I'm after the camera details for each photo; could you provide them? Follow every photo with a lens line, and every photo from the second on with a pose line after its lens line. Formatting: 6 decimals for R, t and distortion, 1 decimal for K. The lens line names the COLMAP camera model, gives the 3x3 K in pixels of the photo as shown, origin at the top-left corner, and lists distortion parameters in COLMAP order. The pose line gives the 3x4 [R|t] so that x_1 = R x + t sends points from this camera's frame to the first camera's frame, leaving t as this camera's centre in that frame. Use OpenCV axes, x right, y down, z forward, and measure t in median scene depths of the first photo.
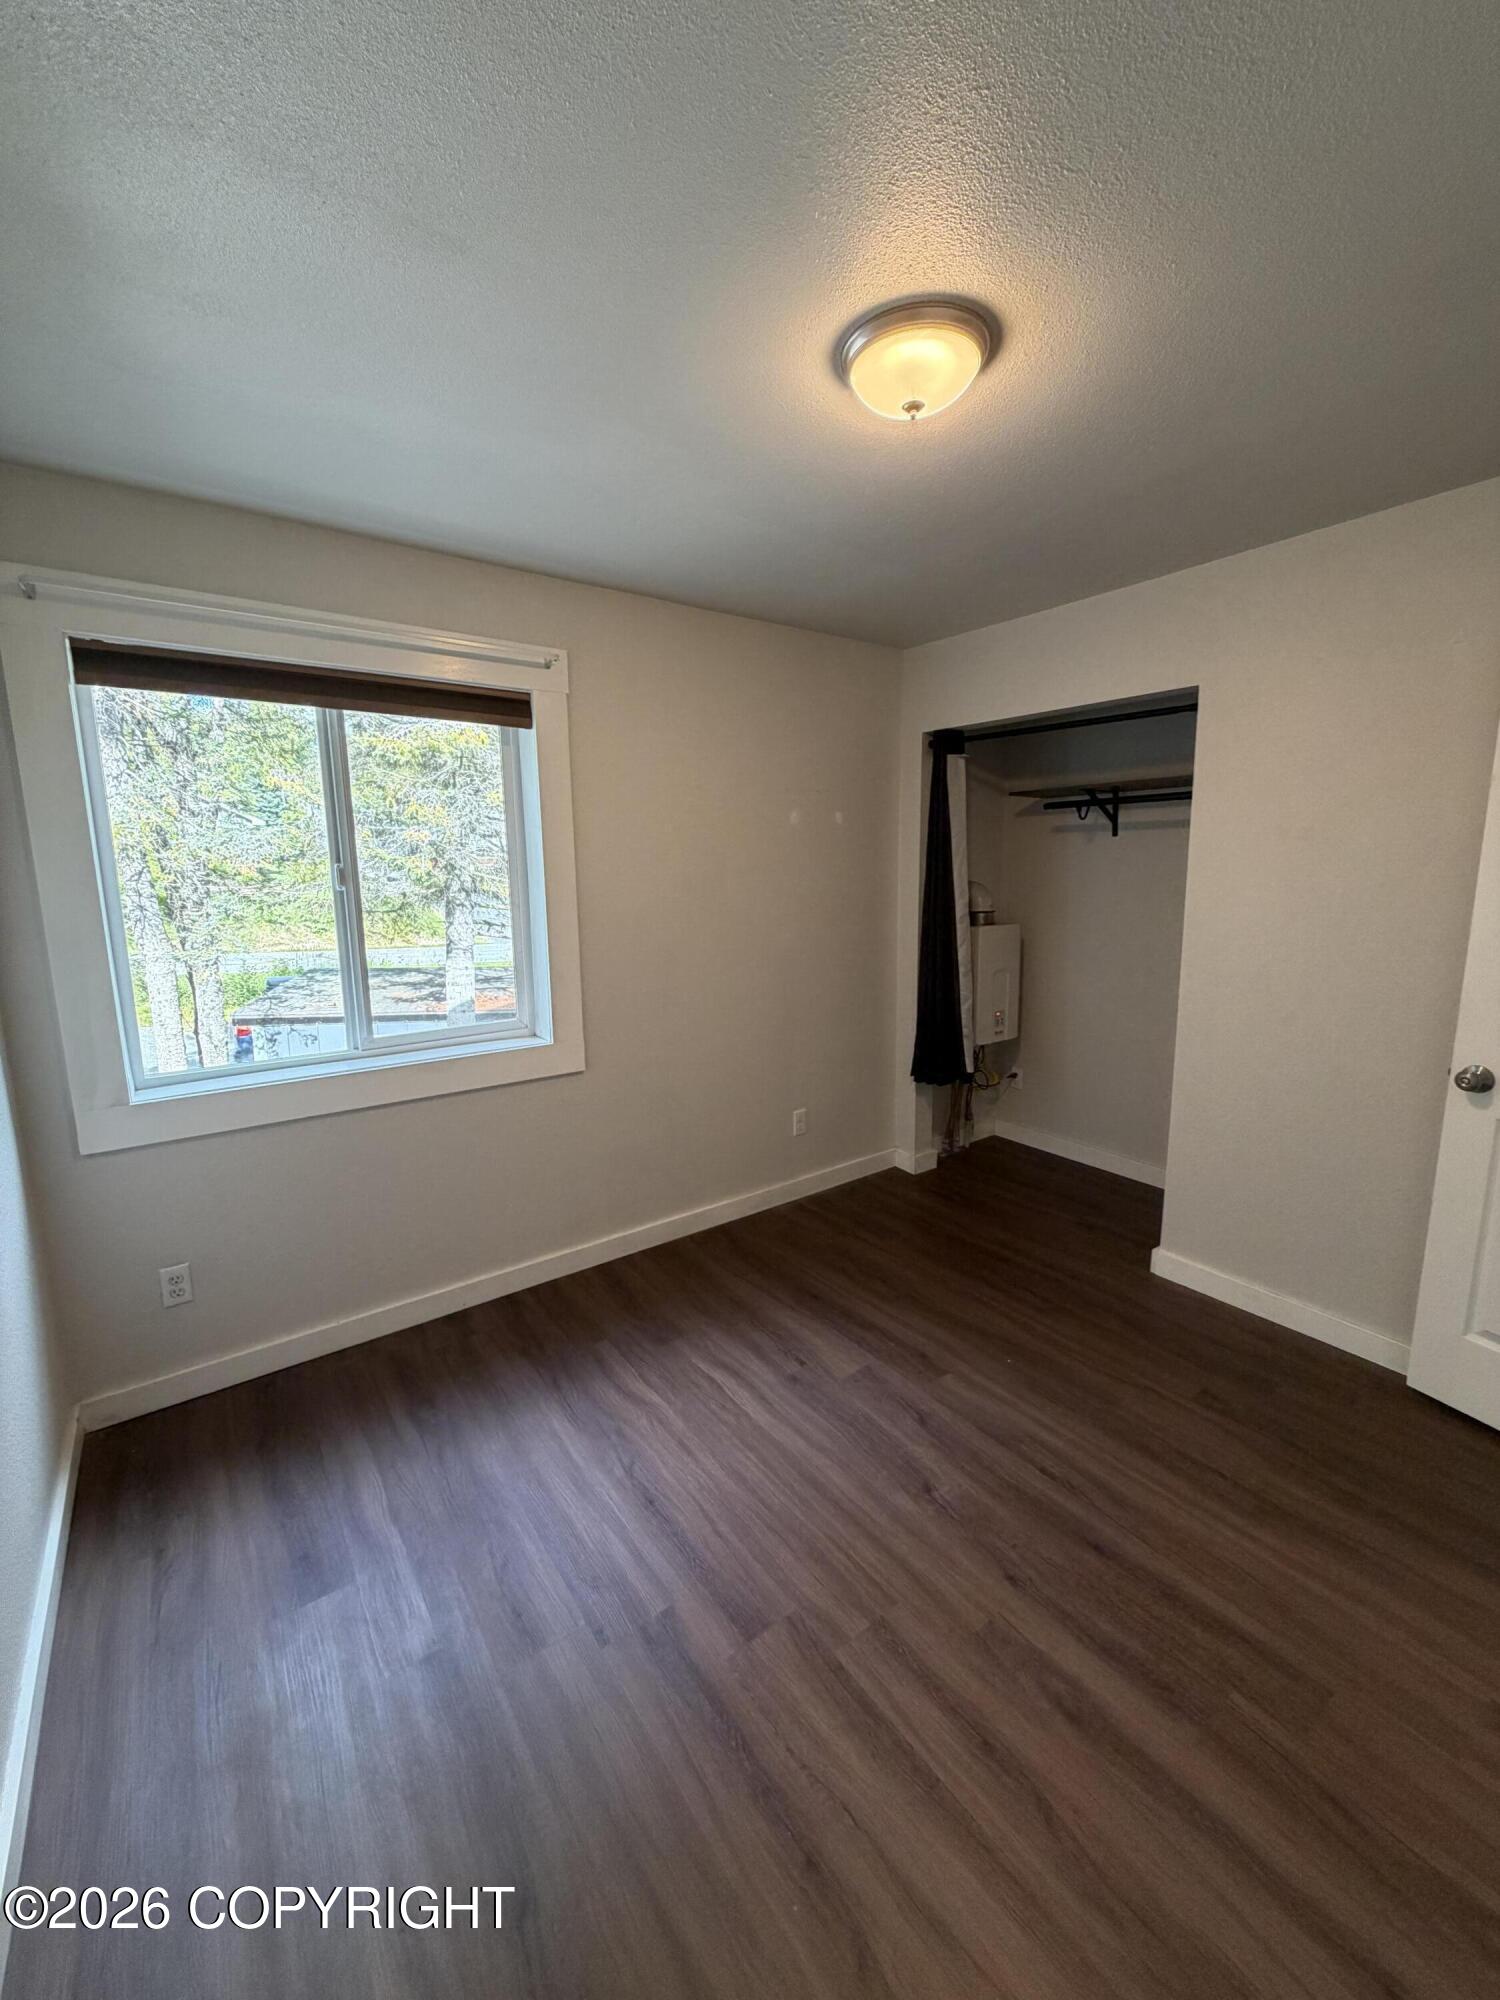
lens RADIAL K [[792.5, 0, 748.7], [0, 792.5, 1003.3], [0, 0, 1]] dist [0.003531, 0.000005]
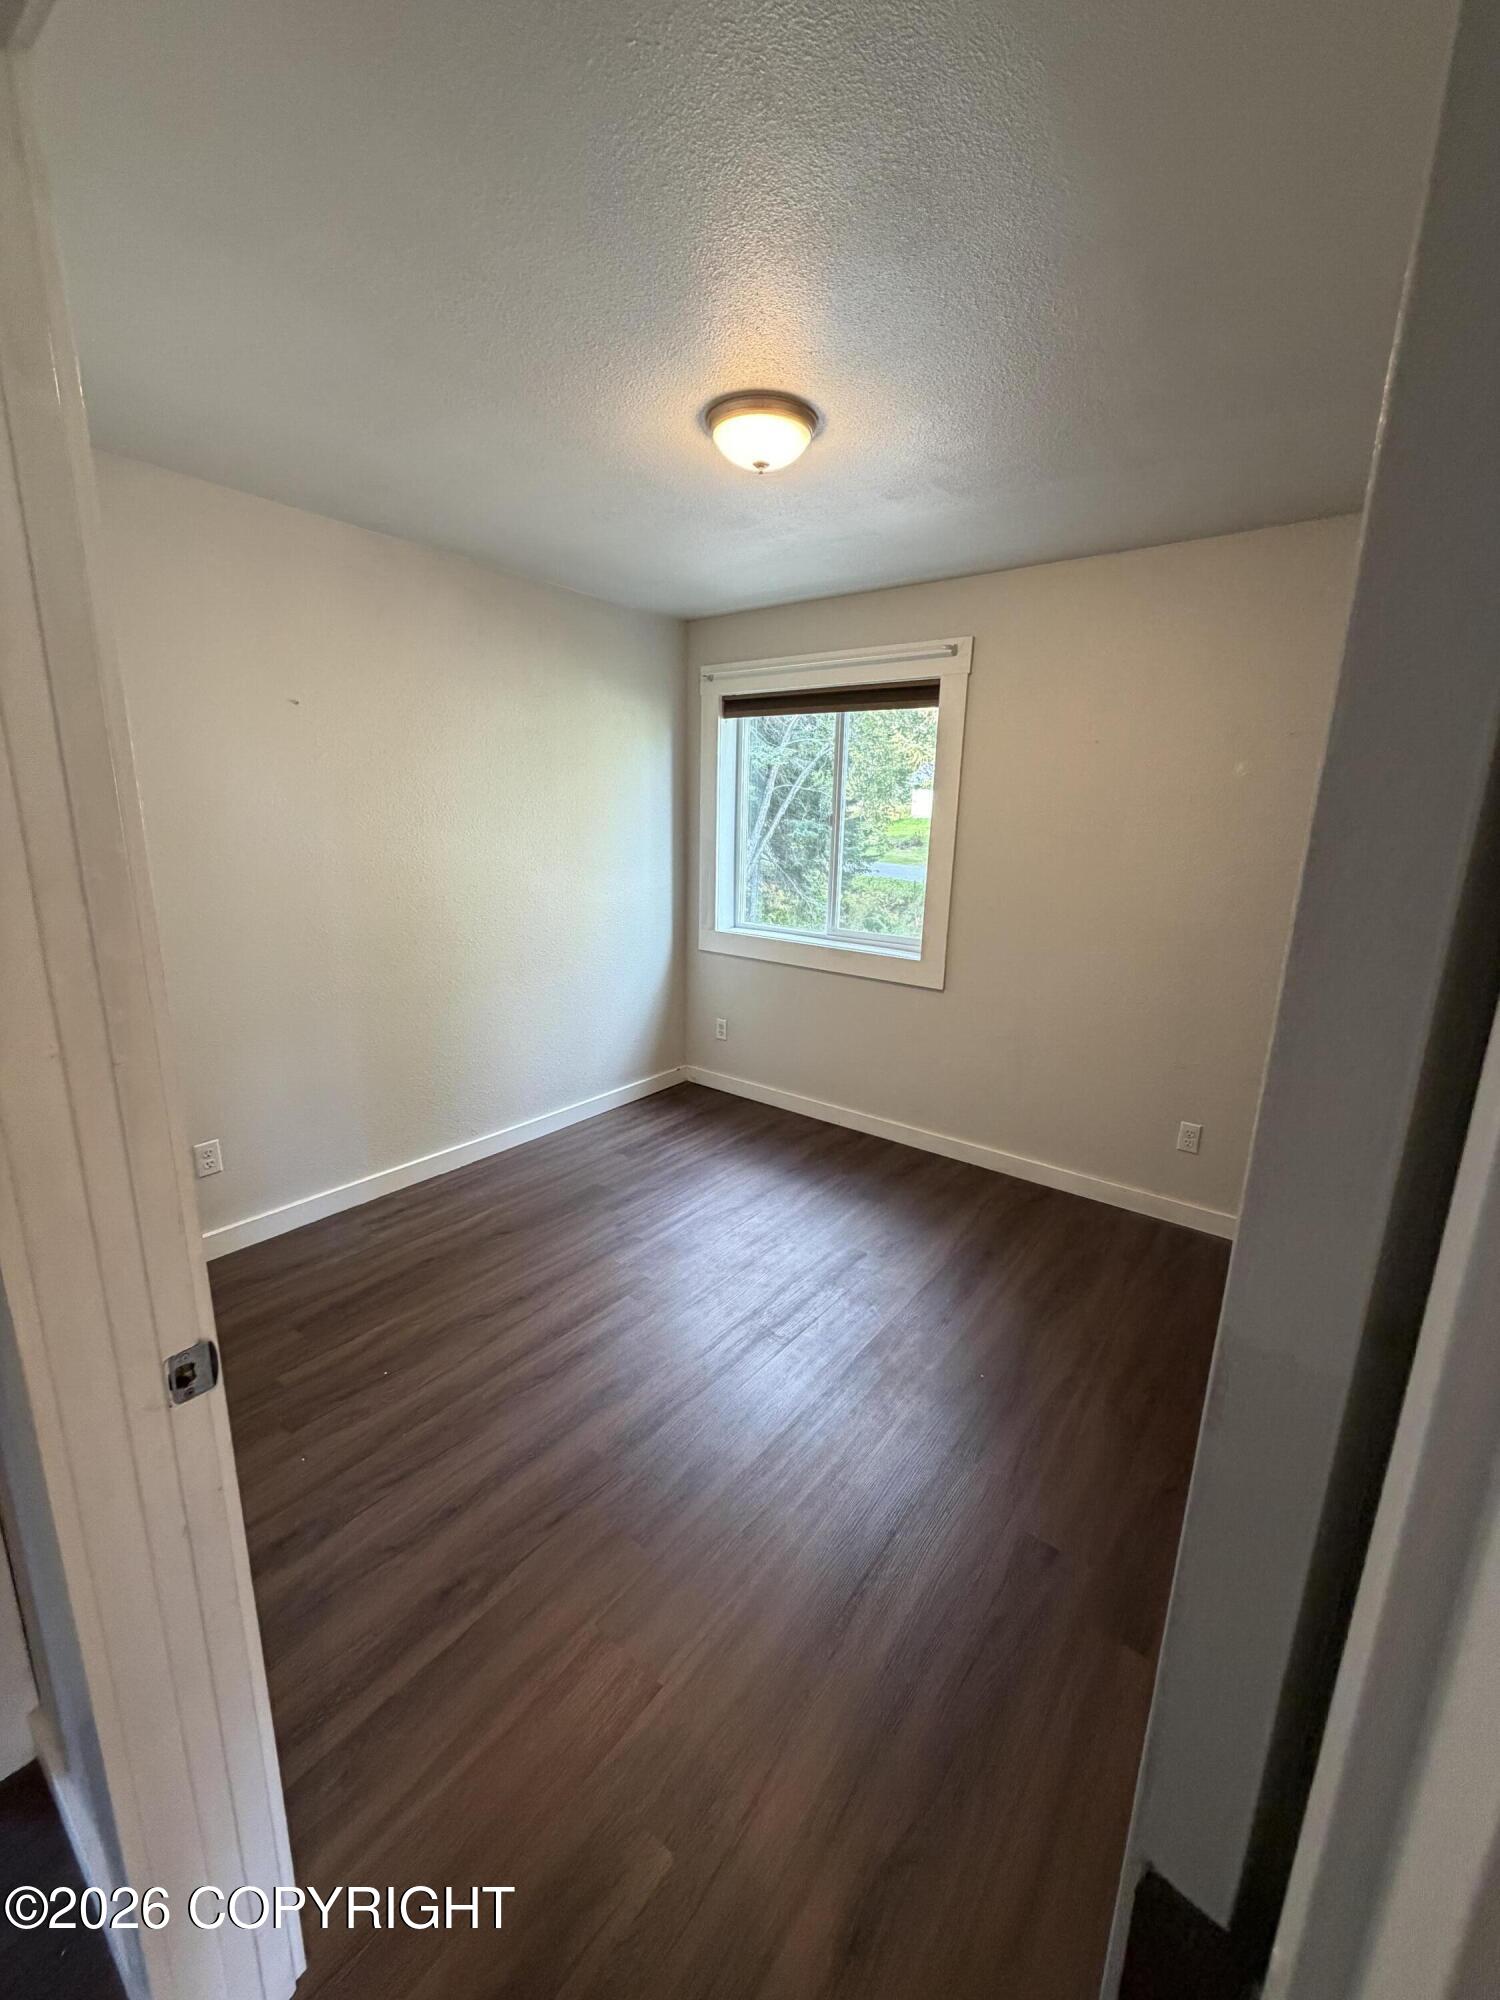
lens RADIAL K [[792.5, 0, 748.1], [0, 792.5, 999.3], [0, 0, 1]] dist [0.003531, 0.000005]
pose [[0.284545, 0.242141, -0.927579, 0.992448], [-0.191318, 0.962455, 0.192556, -0.092256], [0.939378, 0.122671, 0.320188, 0.402168]]
